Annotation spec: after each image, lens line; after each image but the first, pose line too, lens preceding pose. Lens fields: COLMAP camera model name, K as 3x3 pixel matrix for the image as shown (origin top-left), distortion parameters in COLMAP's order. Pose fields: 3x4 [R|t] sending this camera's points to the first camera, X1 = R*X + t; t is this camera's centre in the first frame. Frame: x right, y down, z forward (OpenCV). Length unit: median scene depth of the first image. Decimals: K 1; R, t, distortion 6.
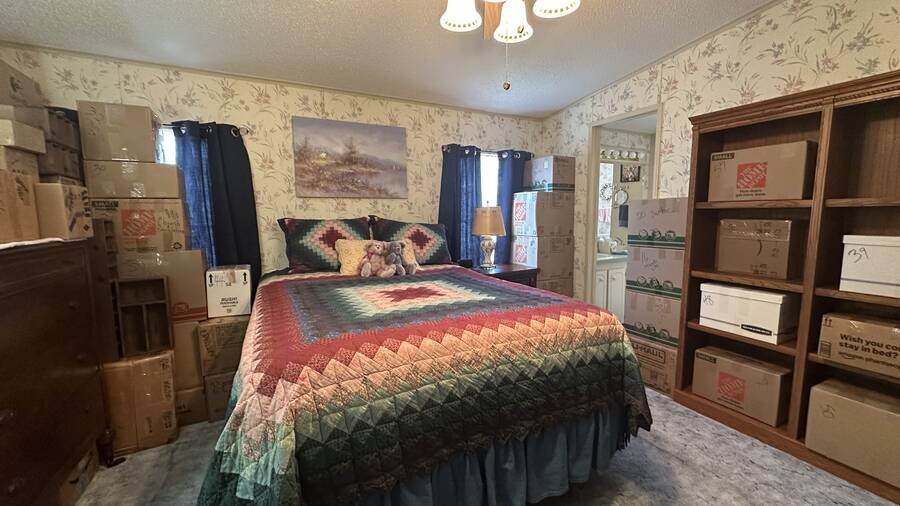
lens RADIAL K [[358.4, 0, 448.4], [0, 358.4, 251.5], [0, 0, 1]] dist [-0.000036, -0.000014]
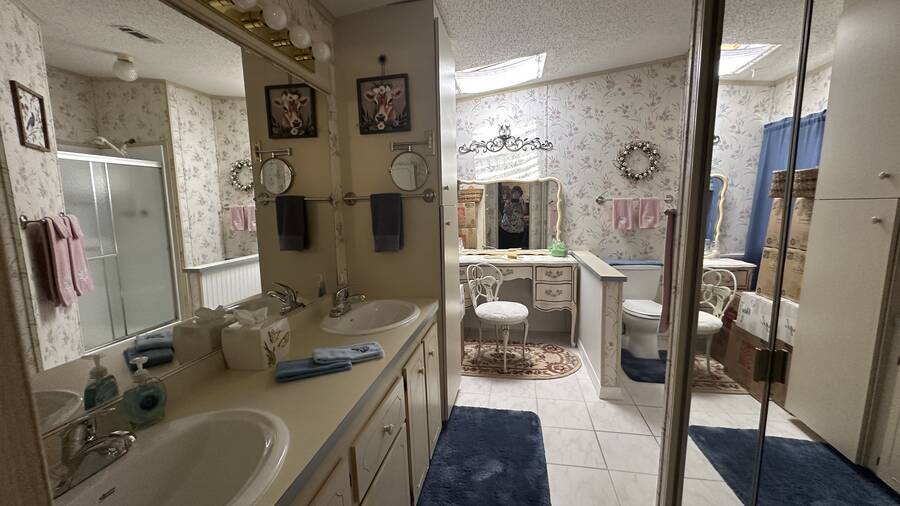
lens RADIAL K [[358.4, 0, 448.4], [0, 358.4, 255.9], [0, 0, 1]] dist [-0.000036, -0.000014]
pose [[0.612190, -0.111848, 0.782760, 0.279751], [0.106165, 0.992608, 0.058802, -0.066409], [-0.783551, 0.047104, 0.619539, 0.615840]]
